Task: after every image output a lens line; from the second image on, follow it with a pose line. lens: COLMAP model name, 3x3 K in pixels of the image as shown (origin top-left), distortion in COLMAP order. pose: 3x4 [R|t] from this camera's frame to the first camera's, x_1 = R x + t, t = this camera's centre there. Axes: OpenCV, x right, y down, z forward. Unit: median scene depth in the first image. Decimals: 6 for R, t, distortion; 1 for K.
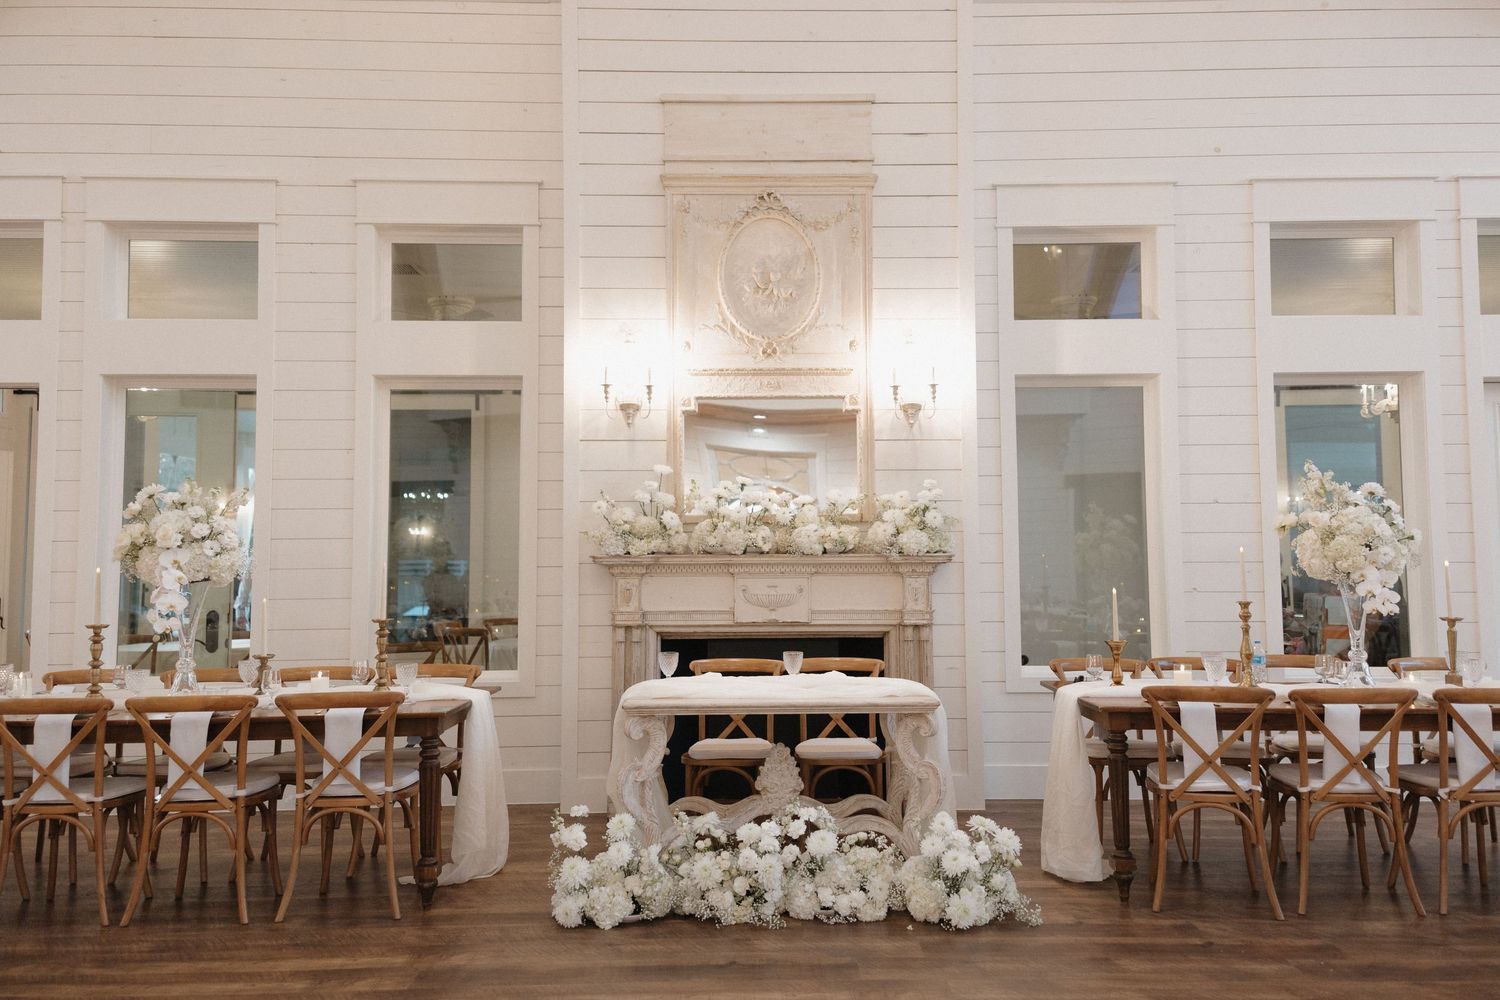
lens RADIAL K [[1227.1, 0, 793.3], [0, 1227.1, 469.2], [0, 0, 1]] dist [0.156860, -0.146253]
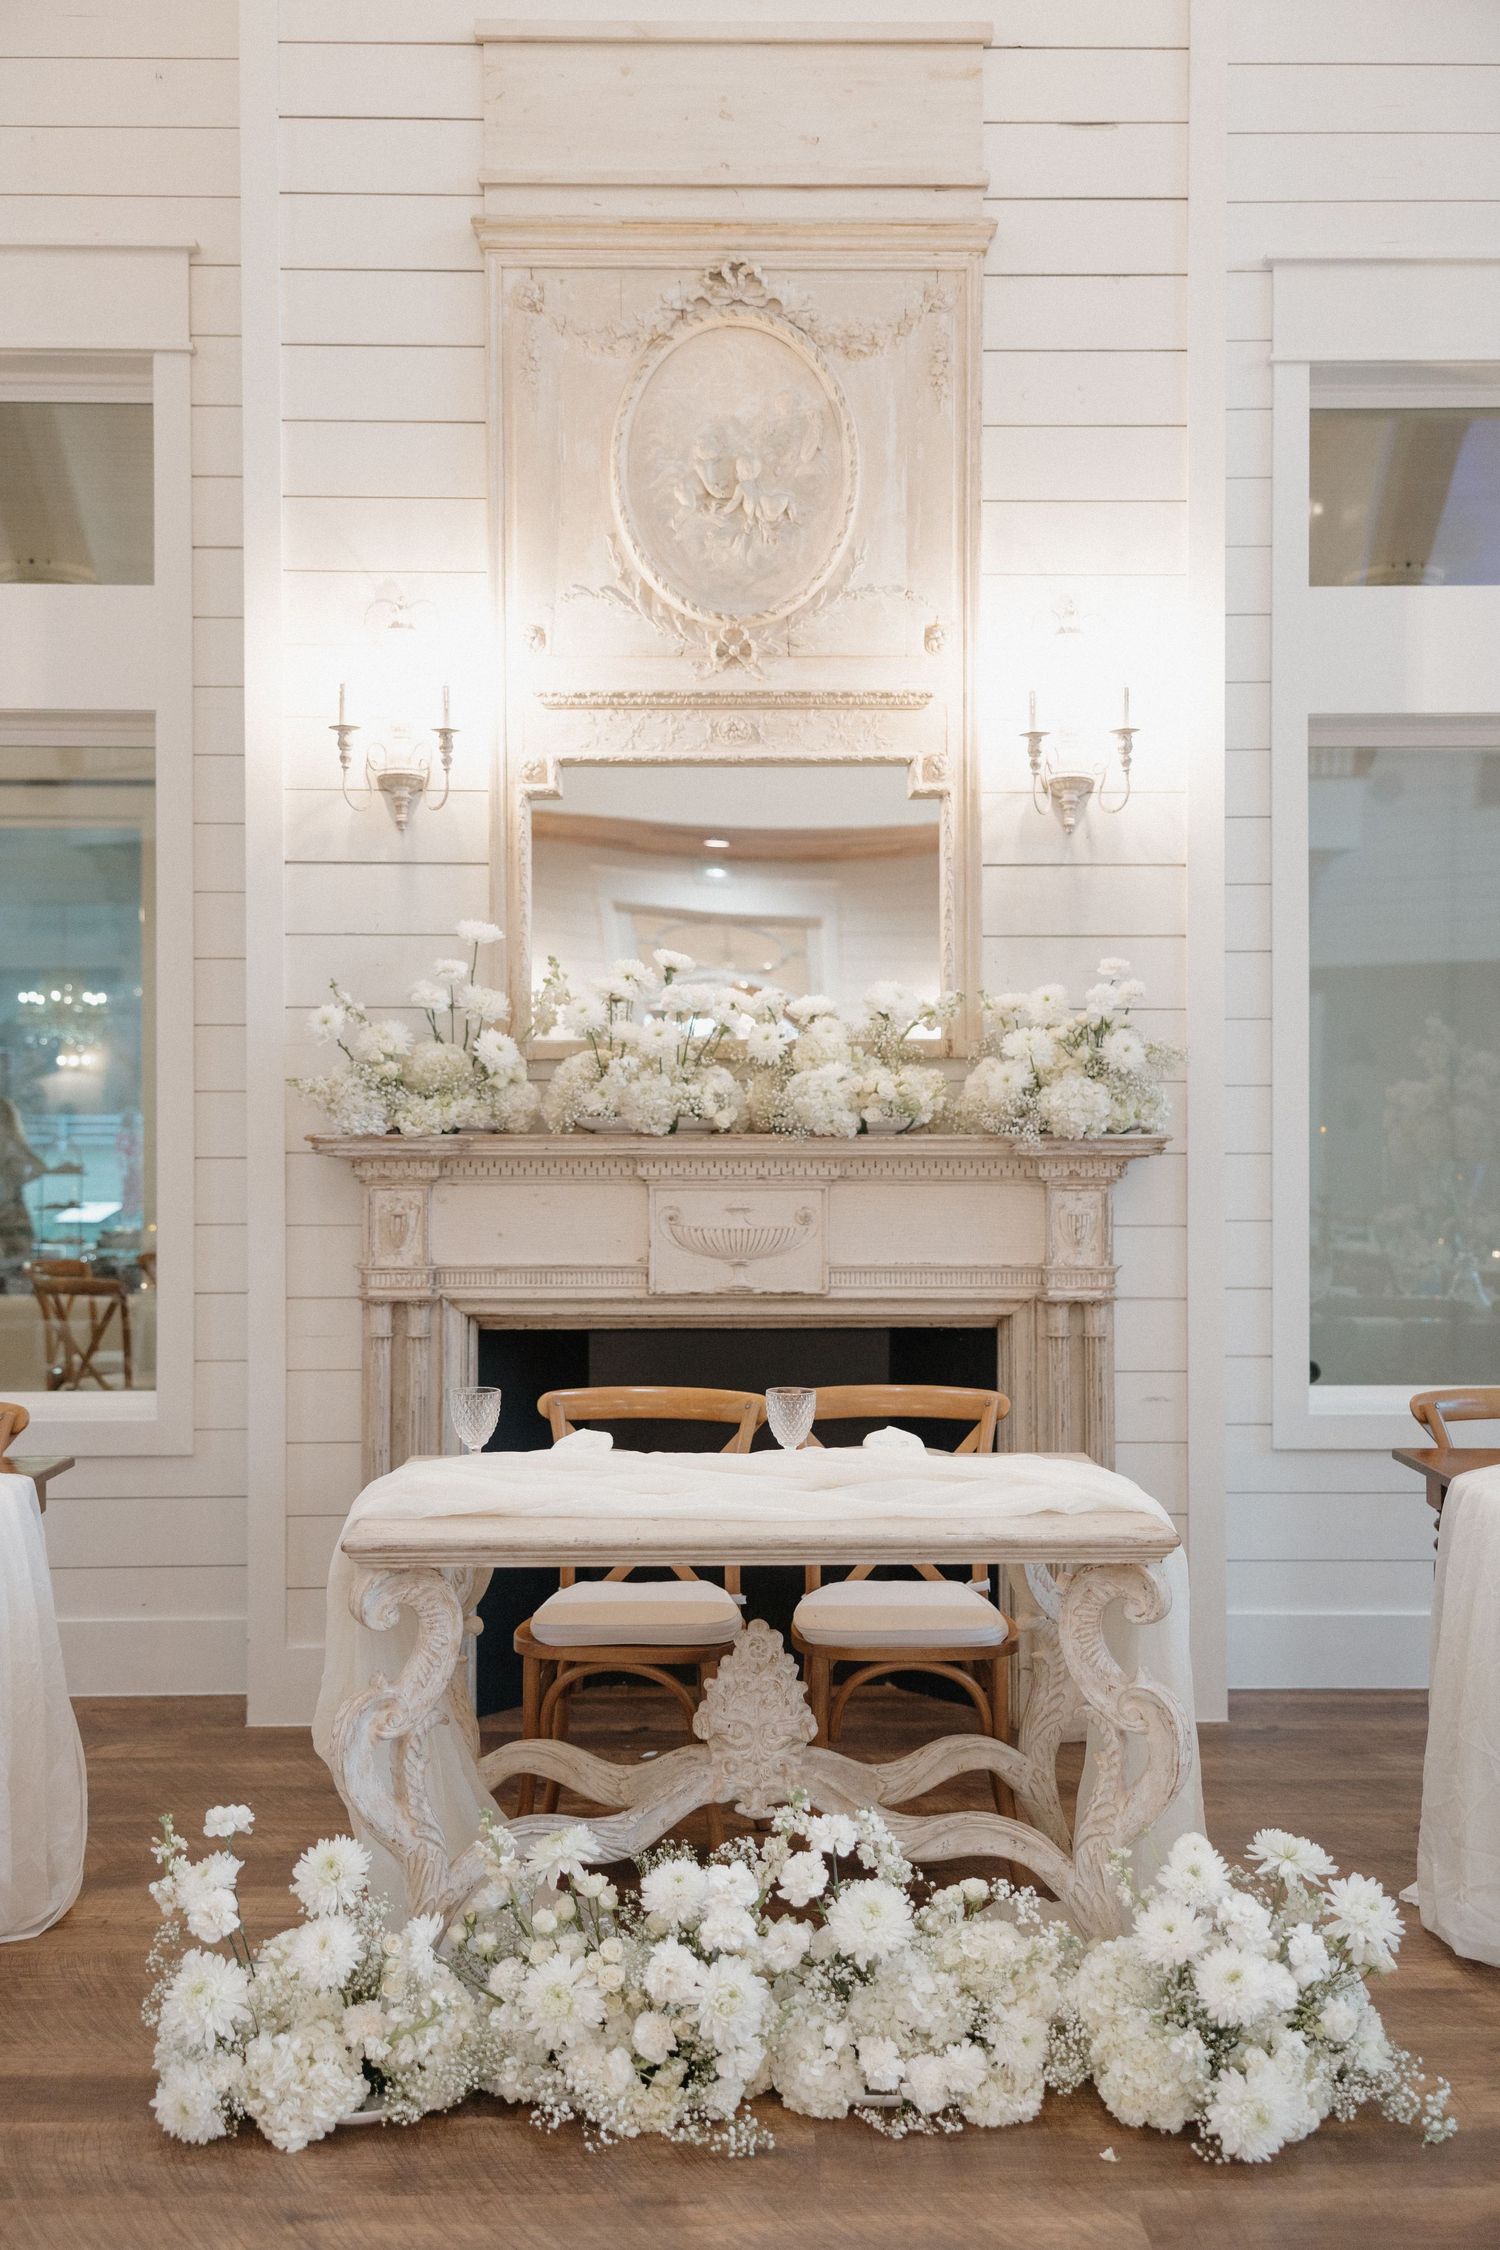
lens RADIAL K [[2267.4, 0, 750.0], [0, 2267.4, 1125.0], [0, 0, 1]] dist [0.005418, 0.002251]
pose [[0.999919, 0.005002, -0.011689, -0.004234], [-0.004113, 0.997184, 0.074886, 0.007738], [0.012031, -0.074832, 0.997124, 0.225000]]
